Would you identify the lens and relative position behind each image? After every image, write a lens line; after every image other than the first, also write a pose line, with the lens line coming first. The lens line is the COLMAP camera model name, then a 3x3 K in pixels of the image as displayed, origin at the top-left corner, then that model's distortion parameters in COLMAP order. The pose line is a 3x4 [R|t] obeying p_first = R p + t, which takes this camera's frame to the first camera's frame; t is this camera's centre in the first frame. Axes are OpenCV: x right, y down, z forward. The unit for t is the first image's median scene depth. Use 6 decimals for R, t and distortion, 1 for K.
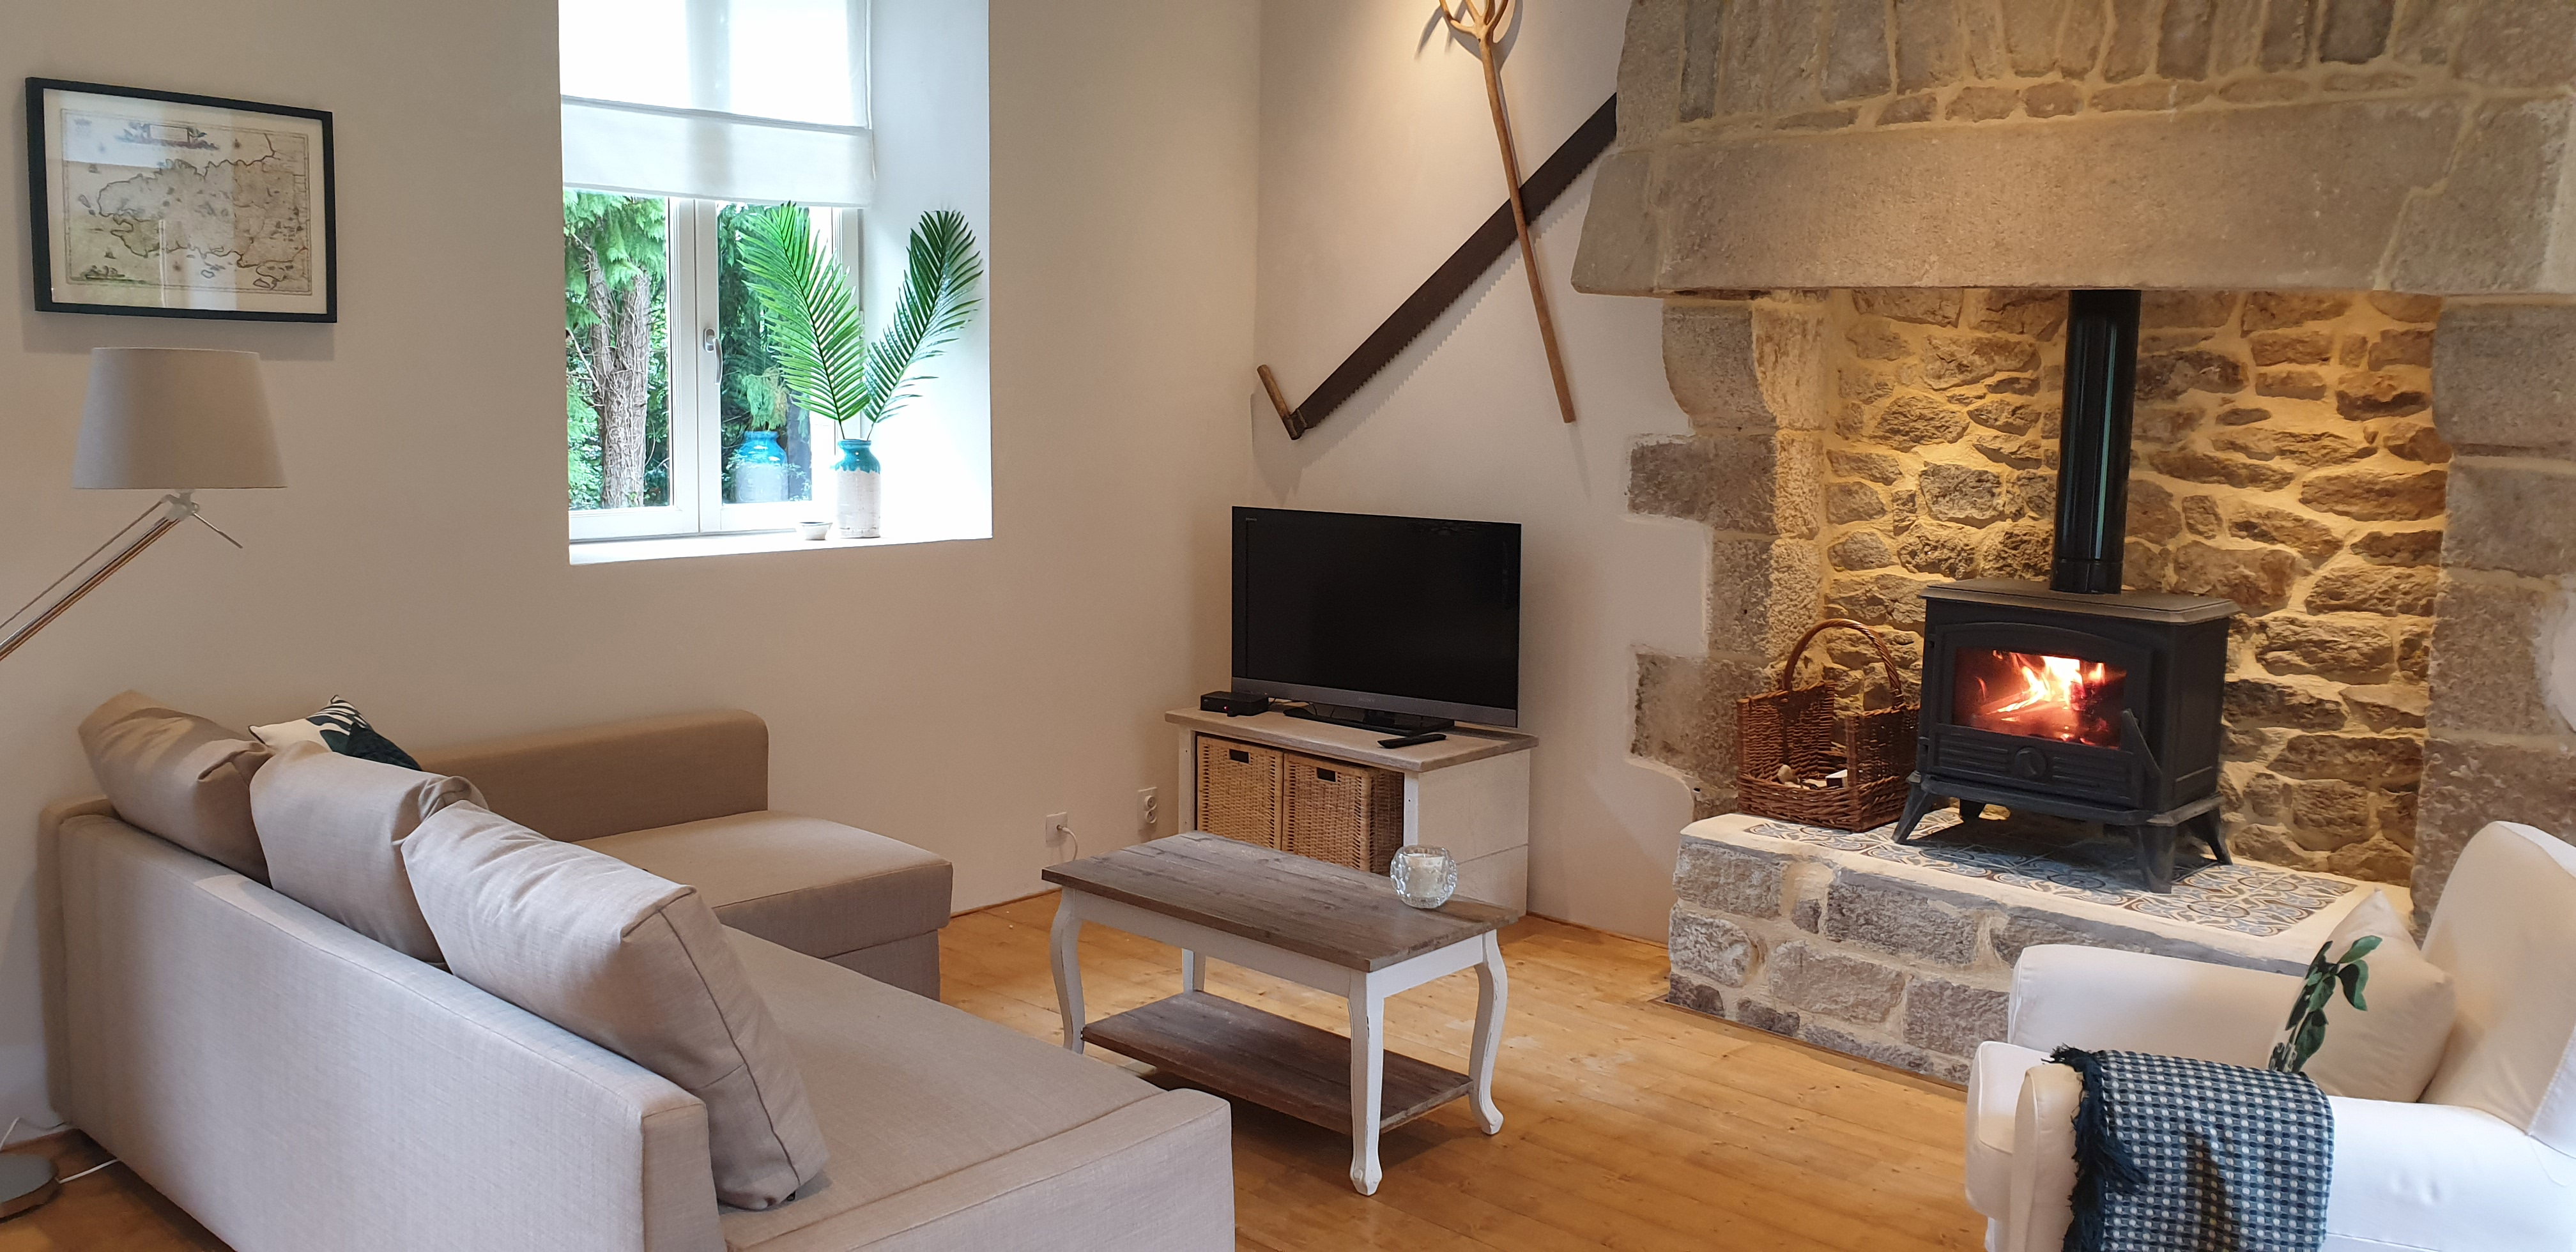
lens RADIAL K [[1957.7, 0, 1288.0], [0, 1957.7, 626.0], [0, 0, 1]] dist [0.001246, 0.002738]
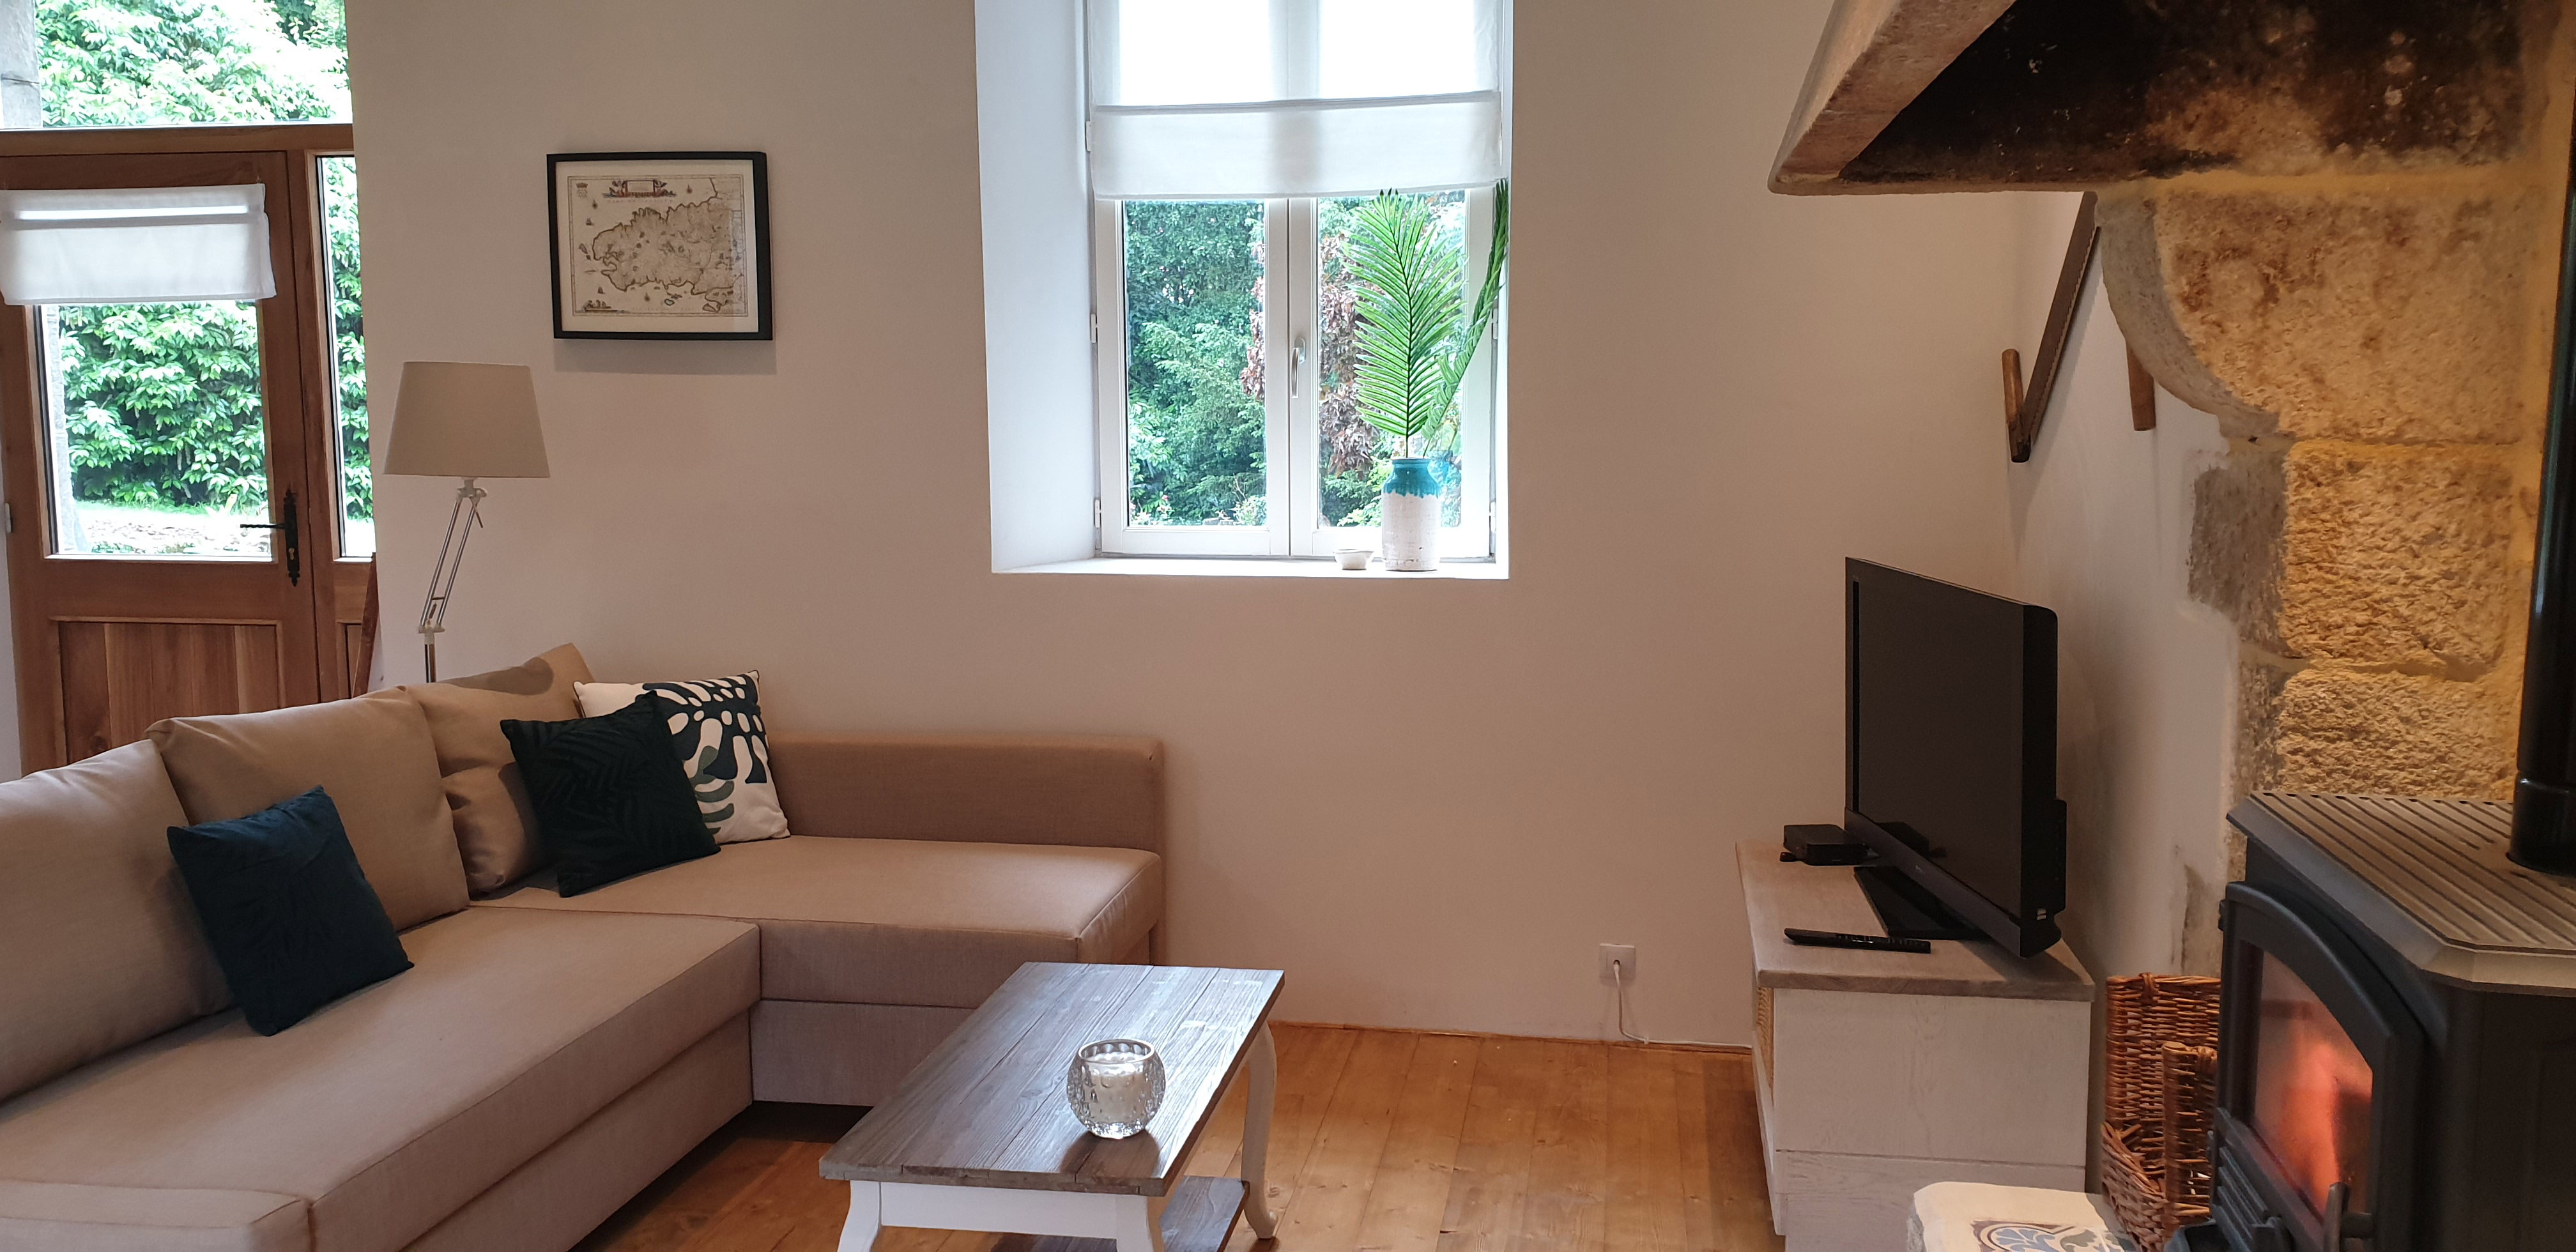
lens RADIAL K [[1957.7, 0, 1288.0], [0, 1957.7, 626.0], [0, 0, 1]] dist [0.001246, 0.002738]
pose [[0.549323, 0.077994, -0.831962, 0.631916], [-0.099500, 0.994656, 0.027549, -0.053309], [0.829665, 0.067647, 0.554148, 0.647560]]
